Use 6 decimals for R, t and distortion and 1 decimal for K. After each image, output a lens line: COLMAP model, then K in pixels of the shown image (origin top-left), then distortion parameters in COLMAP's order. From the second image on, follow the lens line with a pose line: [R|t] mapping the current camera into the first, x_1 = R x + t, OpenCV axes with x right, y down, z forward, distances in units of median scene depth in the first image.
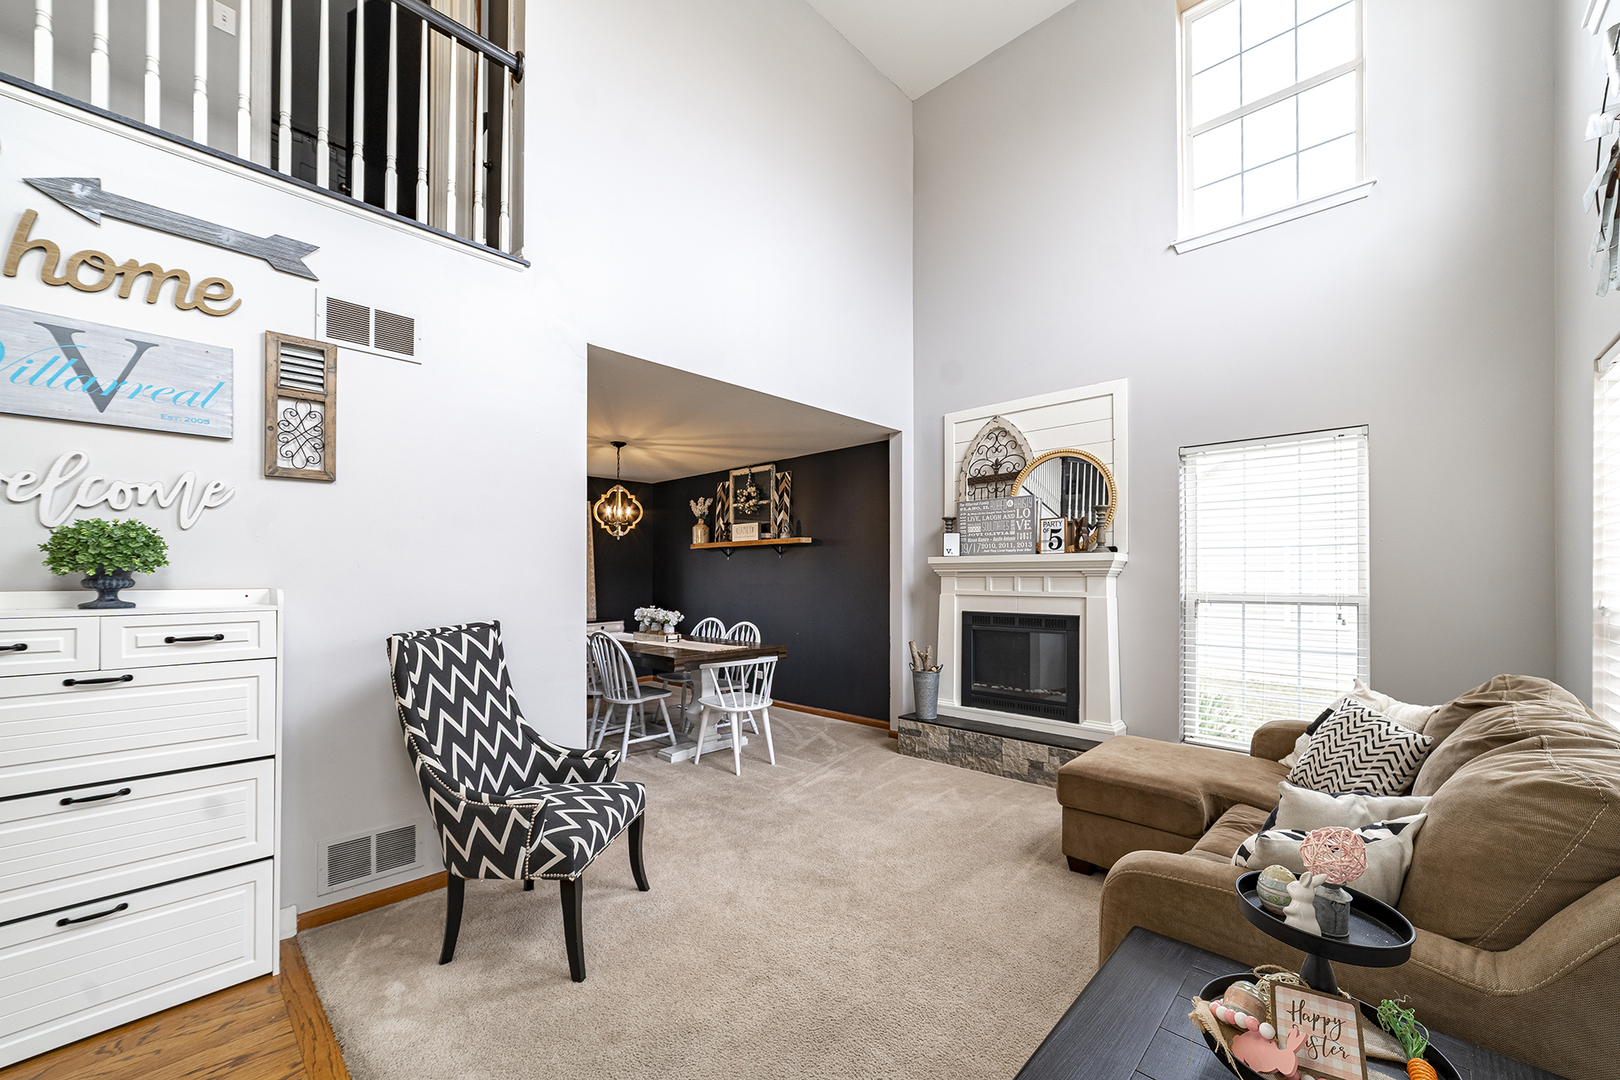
lens RADIAL K [[632.1, 0, 806.3], [0, 632.1, 564.6], [0, 0, 1]] dist [-0.009317, 0.000128]
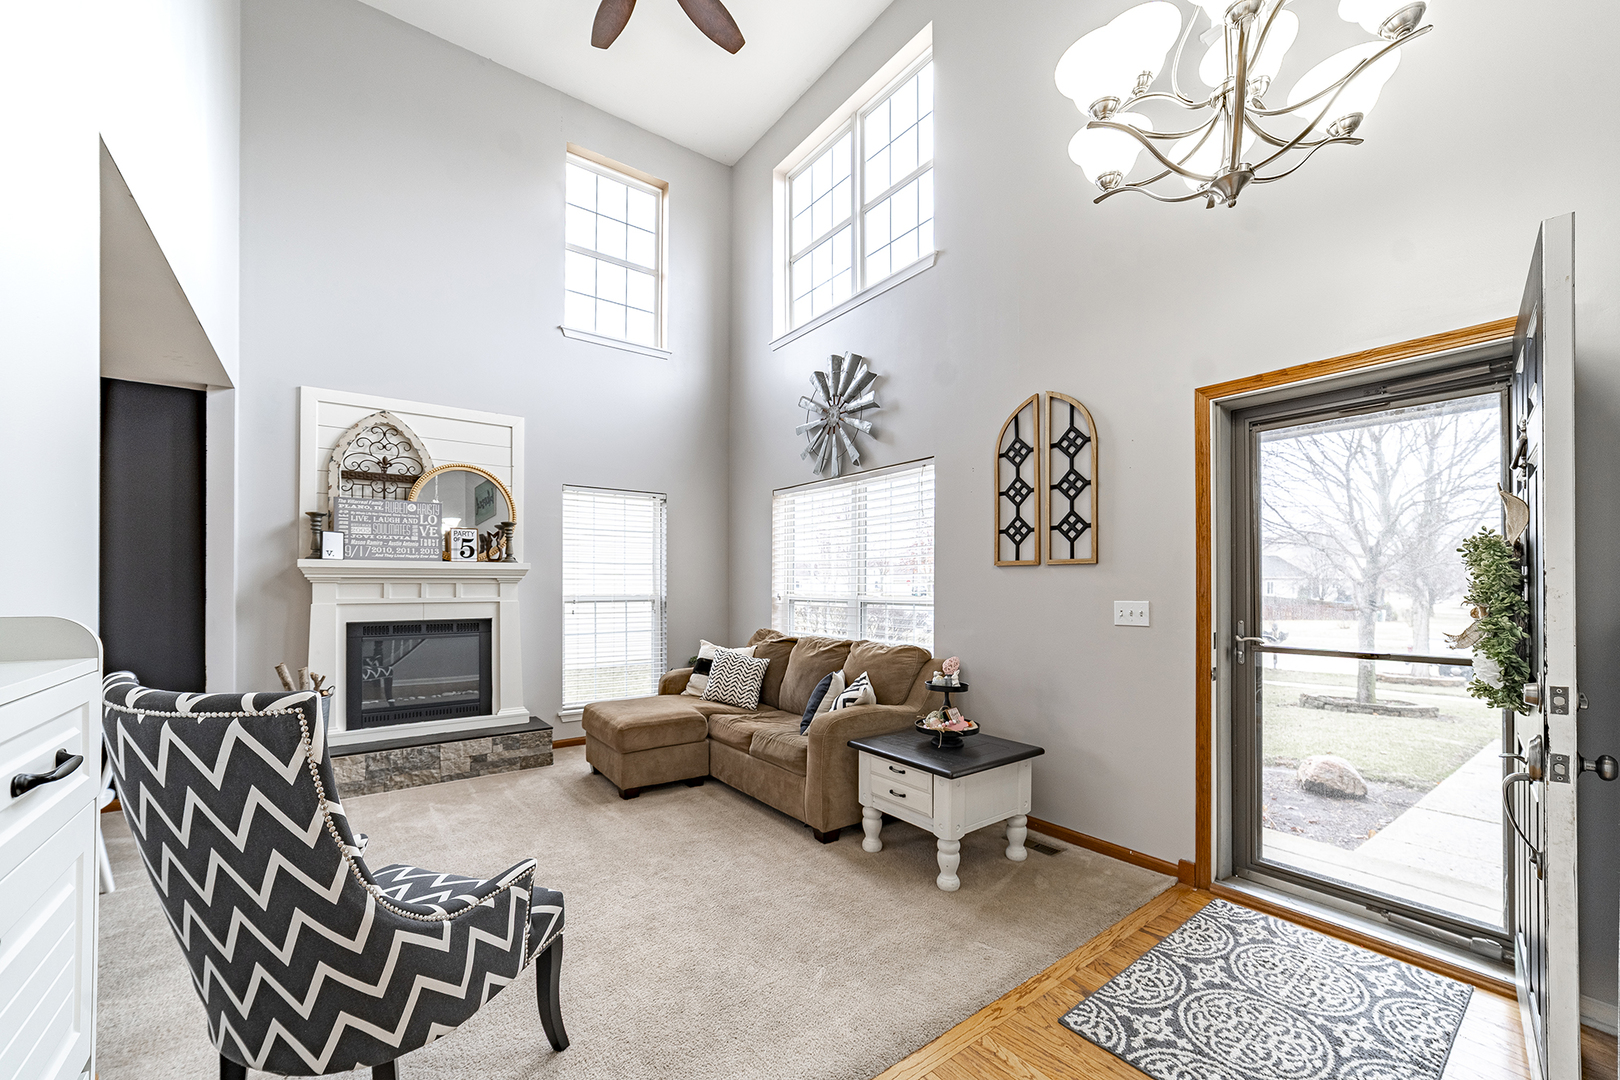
lens RADIAL K [[632.1, 0, 806.3], [0, 632.1, 564.6], [0, 0, 1]] dist [-0.009317, 0.000128]
pose [[0.175441, 0.029302, 0.984054, -0.556462], [-0.020681, 0.999446, -0.026074, 0.003460], [-0.984273, -0.015777, 0.175950, 0.246752]]
